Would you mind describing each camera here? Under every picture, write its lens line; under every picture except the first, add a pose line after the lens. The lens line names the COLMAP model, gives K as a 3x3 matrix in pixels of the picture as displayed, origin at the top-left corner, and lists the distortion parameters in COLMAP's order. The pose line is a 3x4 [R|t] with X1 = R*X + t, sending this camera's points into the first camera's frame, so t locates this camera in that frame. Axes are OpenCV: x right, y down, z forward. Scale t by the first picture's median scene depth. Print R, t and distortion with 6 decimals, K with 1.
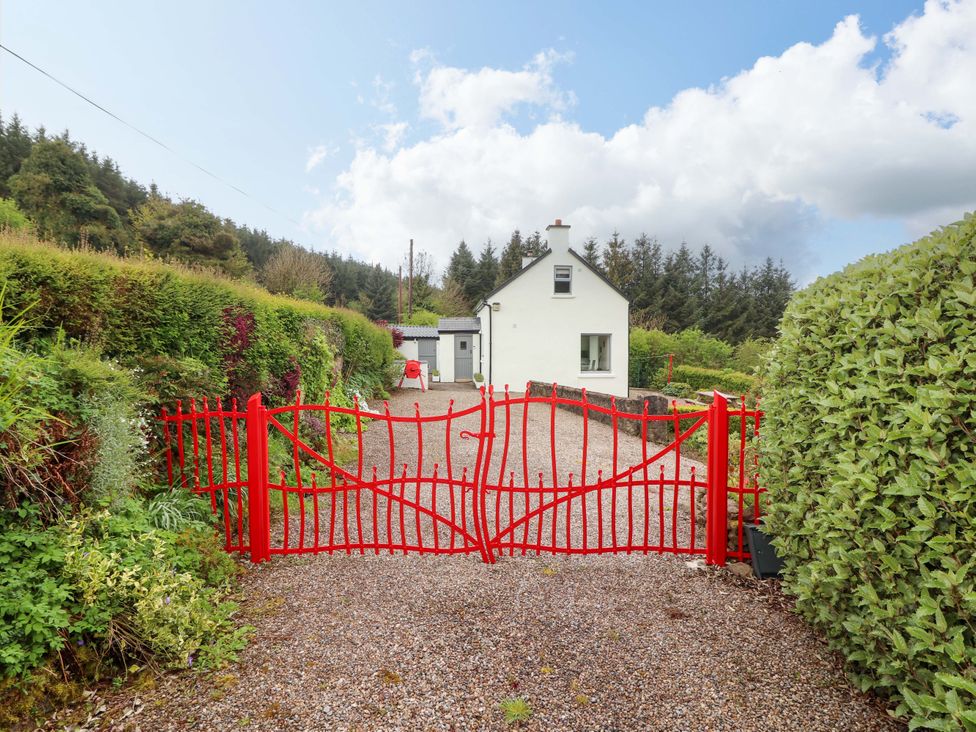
lens RADIAL K [[505.7, 0, 485.2], [0, 505.7, 361.3], [0, 0, 1]] dist [0.000221, 0.000176]
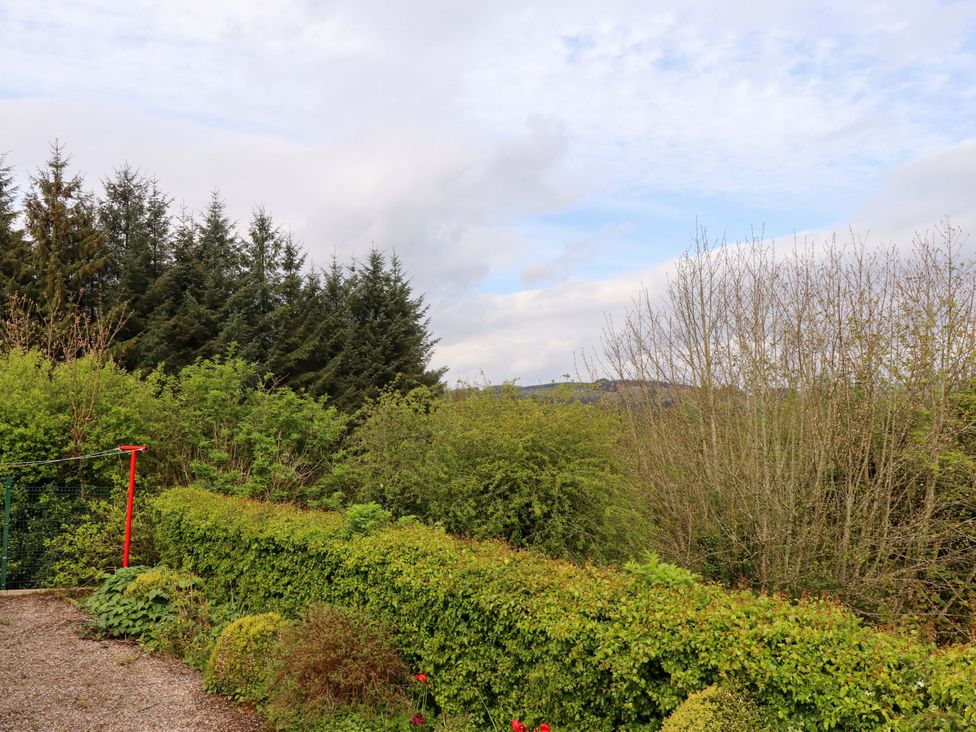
lens RADIAL K [[873.0, 0, 488.0], [0, 873.0, 366.0], [0, 0, 1]] dist [-0.001202, -0.002111]
pose [[0.789841, 0.019238, 0.613010, 0.149943], [0.044422, 0.995088, -0.088465, -0.004414], [-0.611701, 0.097105, 0.785107, 0.341686]]
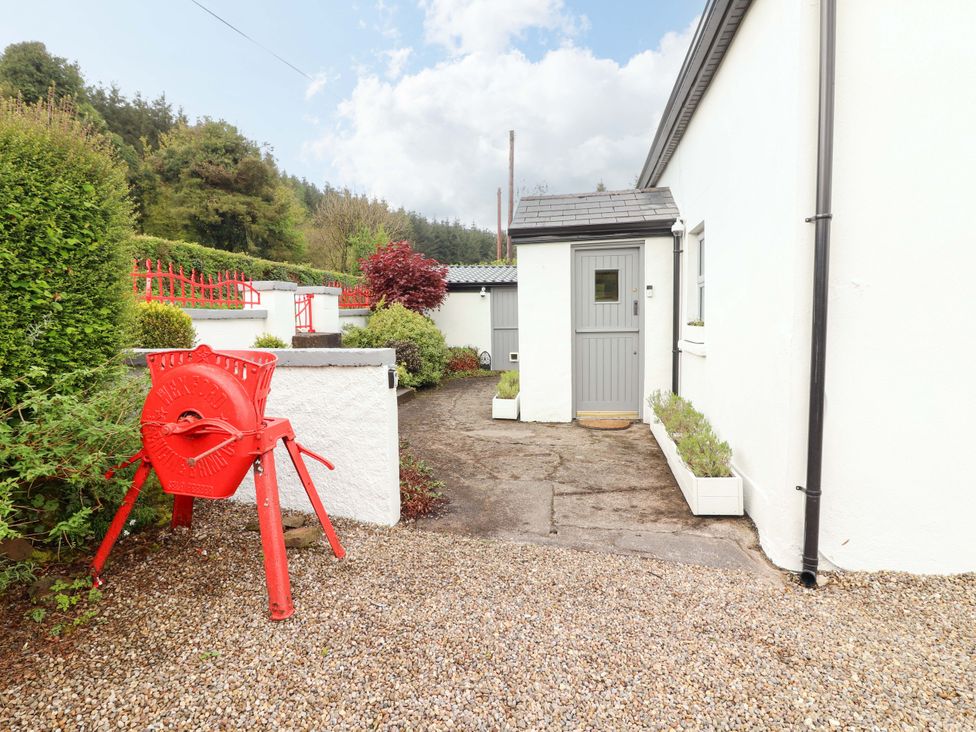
lens RADIAL K [[520.9, 0, 485.7], [0, 520.9, 358.7], [0, 0, 1]] dist [0.000096, -0.000557]
pose [[0.966225, 0.004976, -0.257653, -0.016419], [0.004808, 0.999291, 0.037330, -0.001571], [0.257656, -0.037308, 0.965516, 0.349540]]
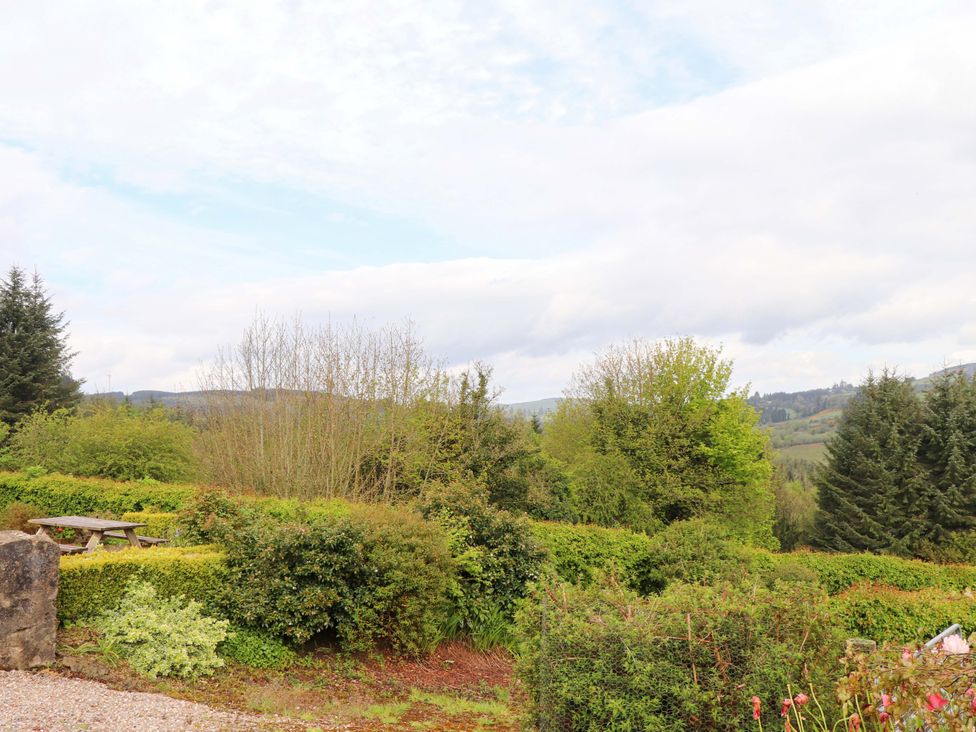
lens RADIAL K [[873.0, 0, 488.0], [0, 873.0, 366.0], [0, 0, 1]] dist [-0.001202, -0.002111]
pose [[0.501353, 0.057700, 0.863317, -0.014282], [0.032728, 0.995795, -0.085561, 0.001968], [-0.864624, 0.071151, 0.497357, 0.102456]]
